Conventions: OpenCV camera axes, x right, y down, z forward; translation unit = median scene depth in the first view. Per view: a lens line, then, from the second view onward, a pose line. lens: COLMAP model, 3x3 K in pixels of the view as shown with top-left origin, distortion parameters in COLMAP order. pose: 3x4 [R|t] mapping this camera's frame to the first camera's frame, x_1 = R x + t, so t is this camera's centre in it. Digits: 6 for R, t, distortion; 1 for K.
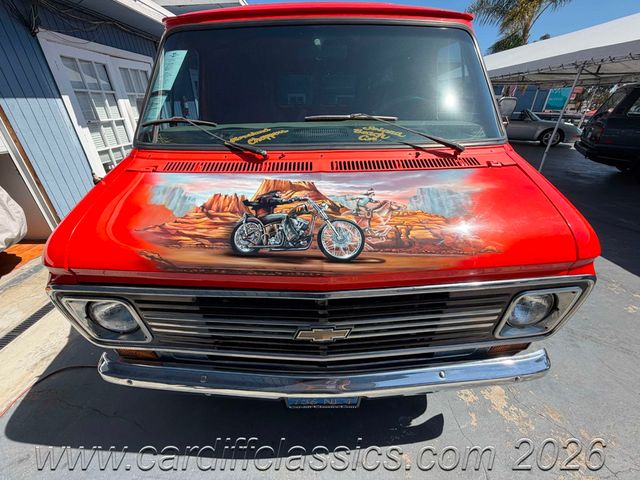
lens RADIAL K [[260.3, 0, 320.8], [0, 260.3, 239.7], [0, 0, 1]] dist [0.001297, 0.000213]
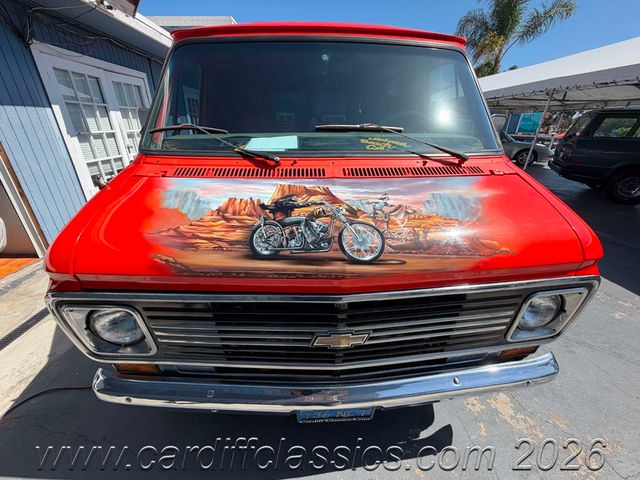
lens RADIAL K [[259.8, 0, 321.1], [0, 259.8, 239.4], [0, 0, 1]] dist [0.001382, 0.000187]
pose [[0.998677, -0.003443, 0.051314, -0.110515], [0.006613, 0.998072, -0.061721, 0.044396], [-0.051002, 0.061979, 0.996773, 0.008021]]
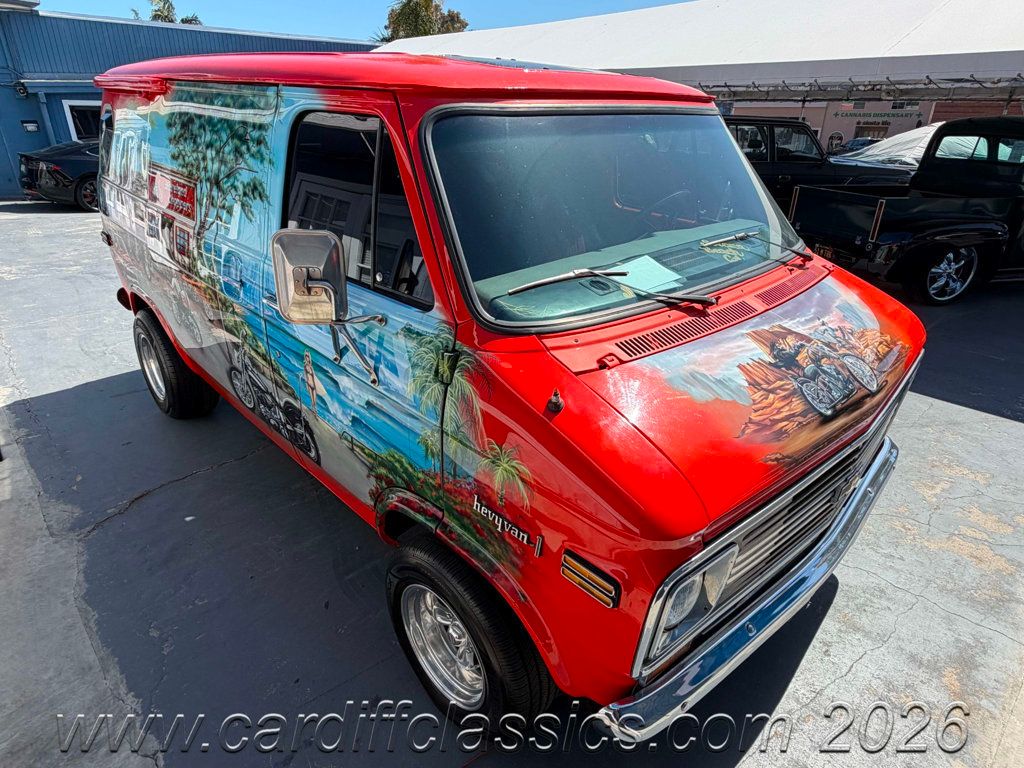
lens RADIAL K [[591.8, 0, 512.0], [0, 591.8, 384.0], [0, 0, 1]] dist [0.001756, 0.000170]
pose [[0.730354, -0.274216, 0.625611, -1.970262], [0.303439, 0.950798, 0.062508, -0.430952], [-0.611971, 0.144181, 0.777627, 0.065186]]
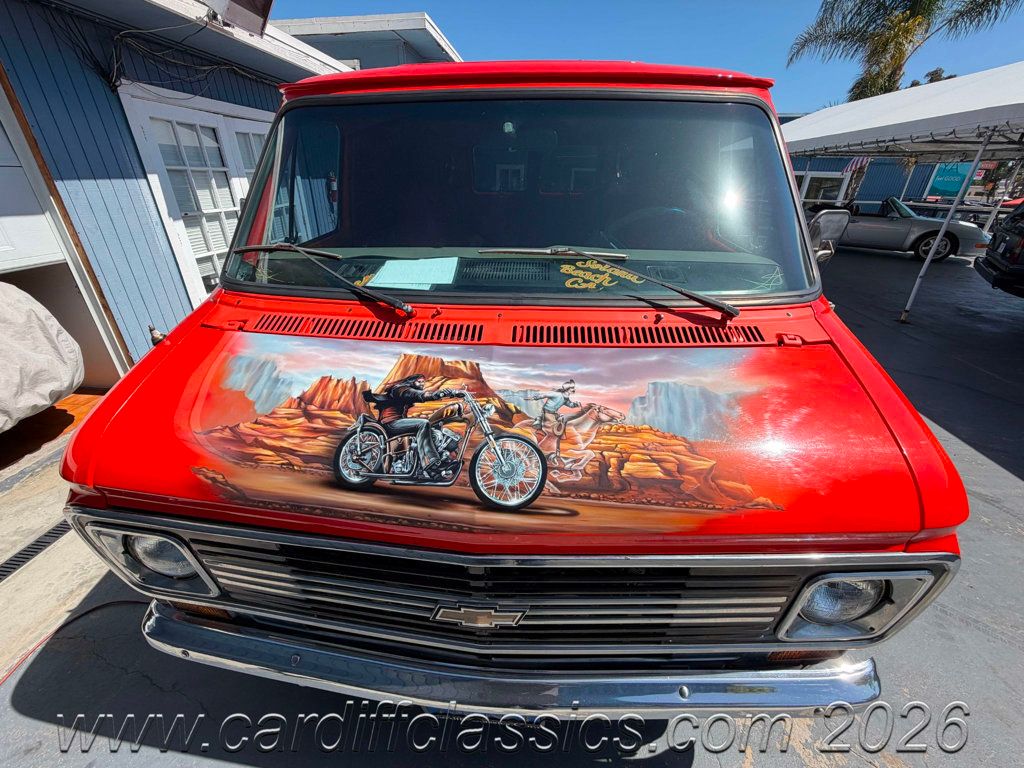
lens RADIAL K [[416.0, 0, 512.0], [0, 416.0, 384.0], [0, 0, 1]] dist [0.001503, 0.000042]
pose [[0.996394, 0.050624, -0.068090, 0.122891], [-0.051941, 0.998493, -0.017718, -0.162264], [0.067090, 0.021190, 0.997522, 0.018829]]
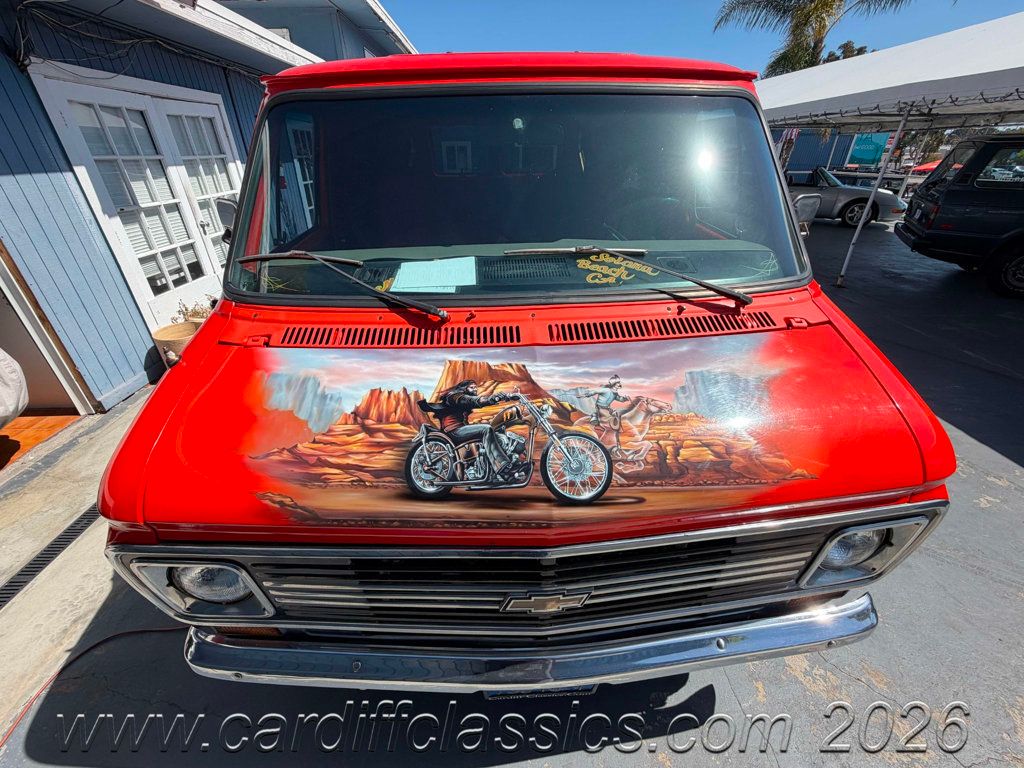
lens RADIAL K [[416.4, 0, 513.3], [0, 416.4, 383.5], [0, 0, 1]] dist [0.001297, 0.000213]
pose [[0.999119, -0.021661, 0.035950, -0.097350], [0.020710, 0.999431, 0.026614, -0.208034], [-0.036506, -0.025846, 0.998999, -0.025516]]
